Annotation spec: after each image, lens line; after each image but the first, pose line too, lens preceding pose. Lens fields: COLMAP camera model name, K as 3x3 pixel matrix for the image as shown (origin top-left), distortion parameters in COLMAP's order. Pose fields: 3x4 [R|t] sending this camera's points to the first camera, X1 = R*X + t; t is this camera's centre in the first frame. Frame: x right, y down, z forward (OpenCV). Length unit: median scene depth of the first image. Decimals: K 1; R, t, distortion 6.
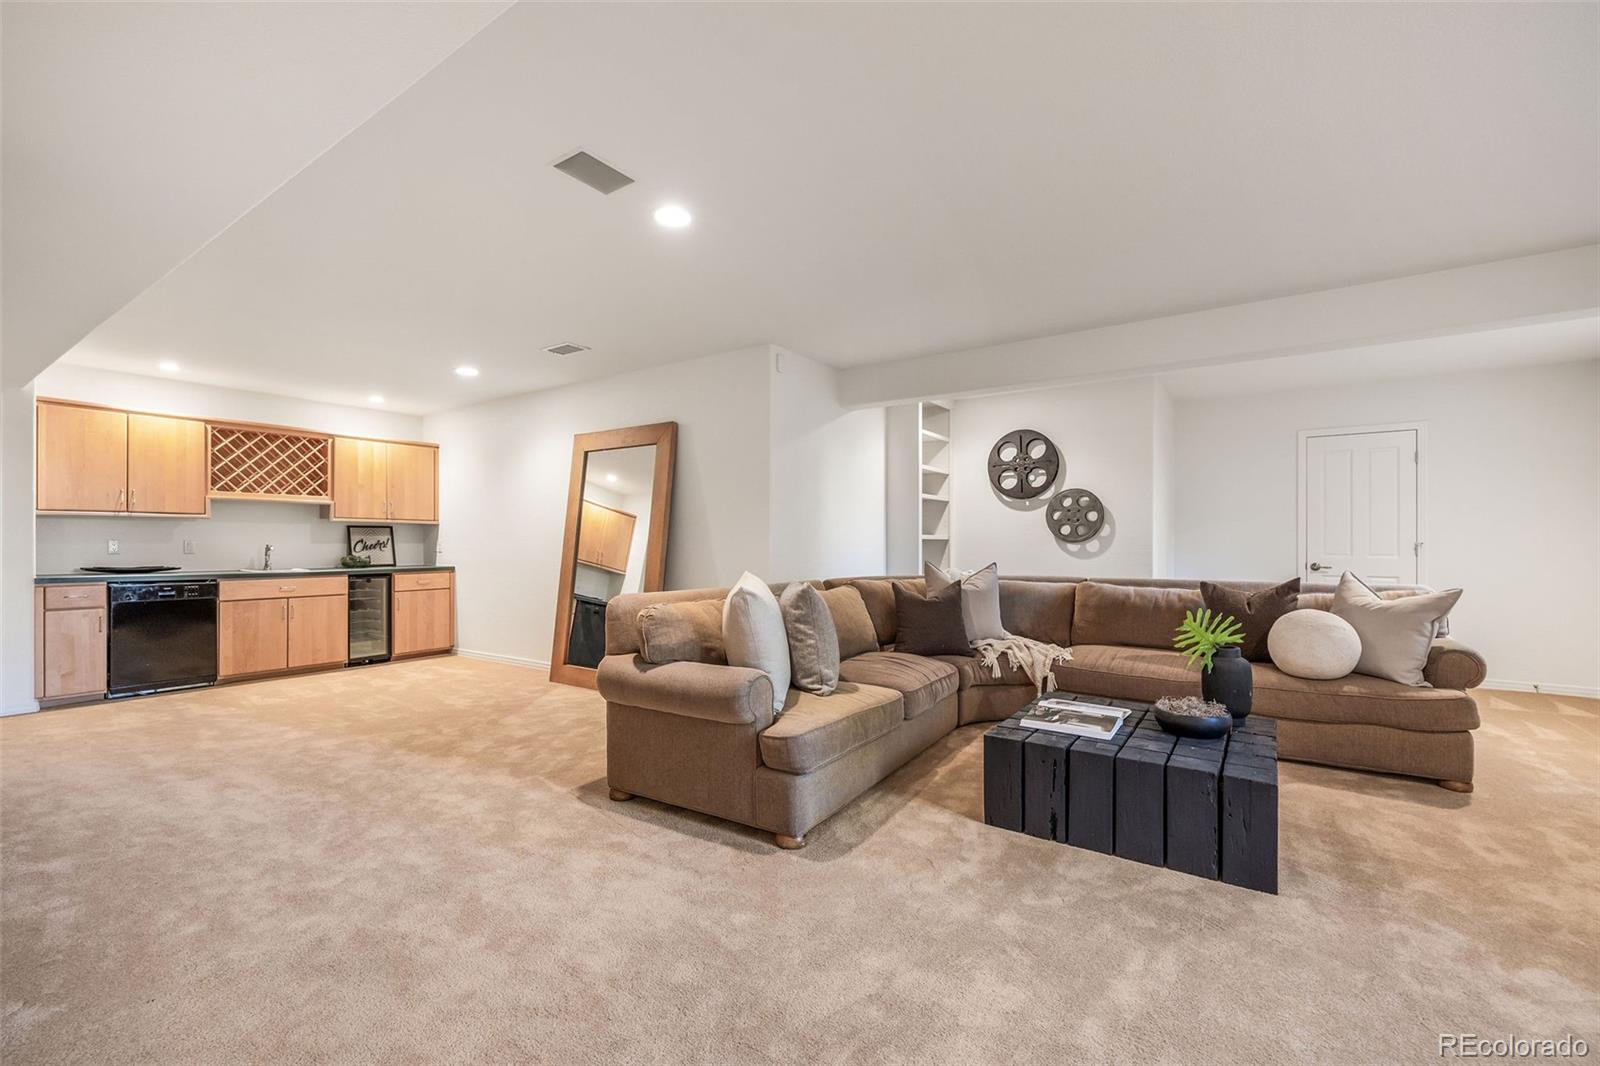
lens RADIAL K [[677.6, 0, 799.7], [0, 677.6, 539.3], [0, 0, 1]] dist [-0.001151, 0.000198]
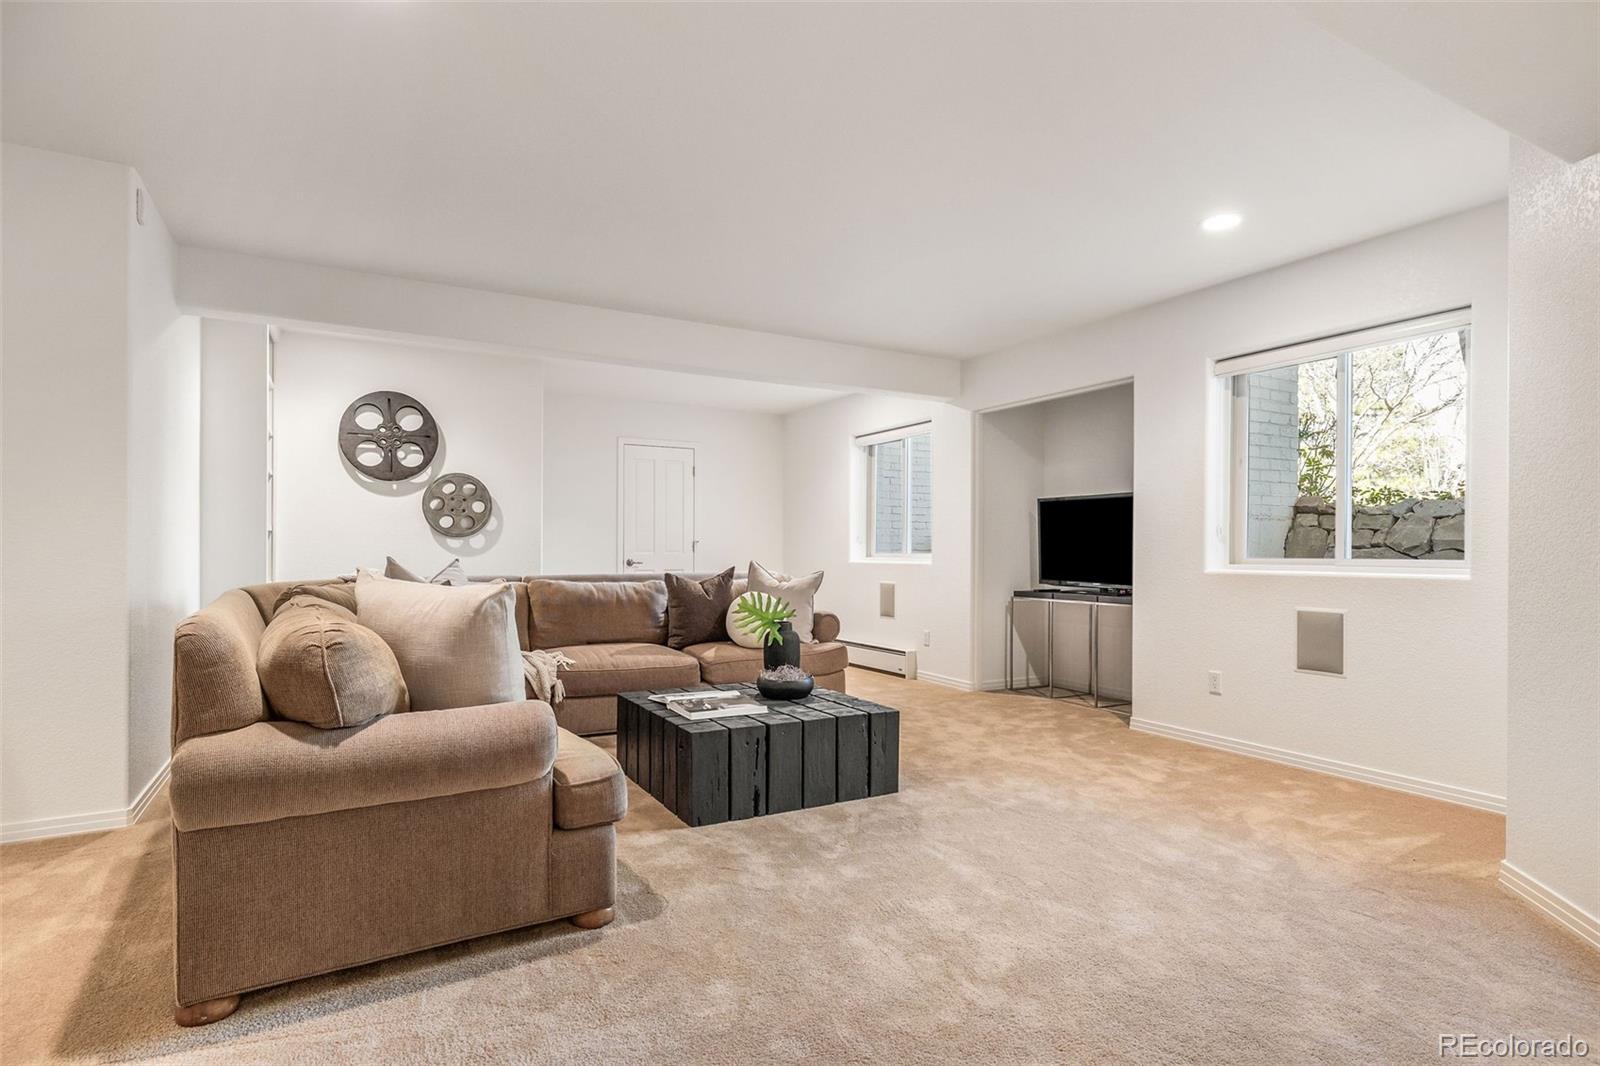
lens RADIAL K [[820.5, 0, 799.6], [0, 820.5, 540.0], [0, 0, 1]] dist [-0.013465, -0.000342]
pose [[0.436874, 0.010821, 0.899458, -0.455032], [-0.007400, 0.999937, -0.008435, 0.019352], [-0.899492, -0.002971, 0.436926, 0.244994]]
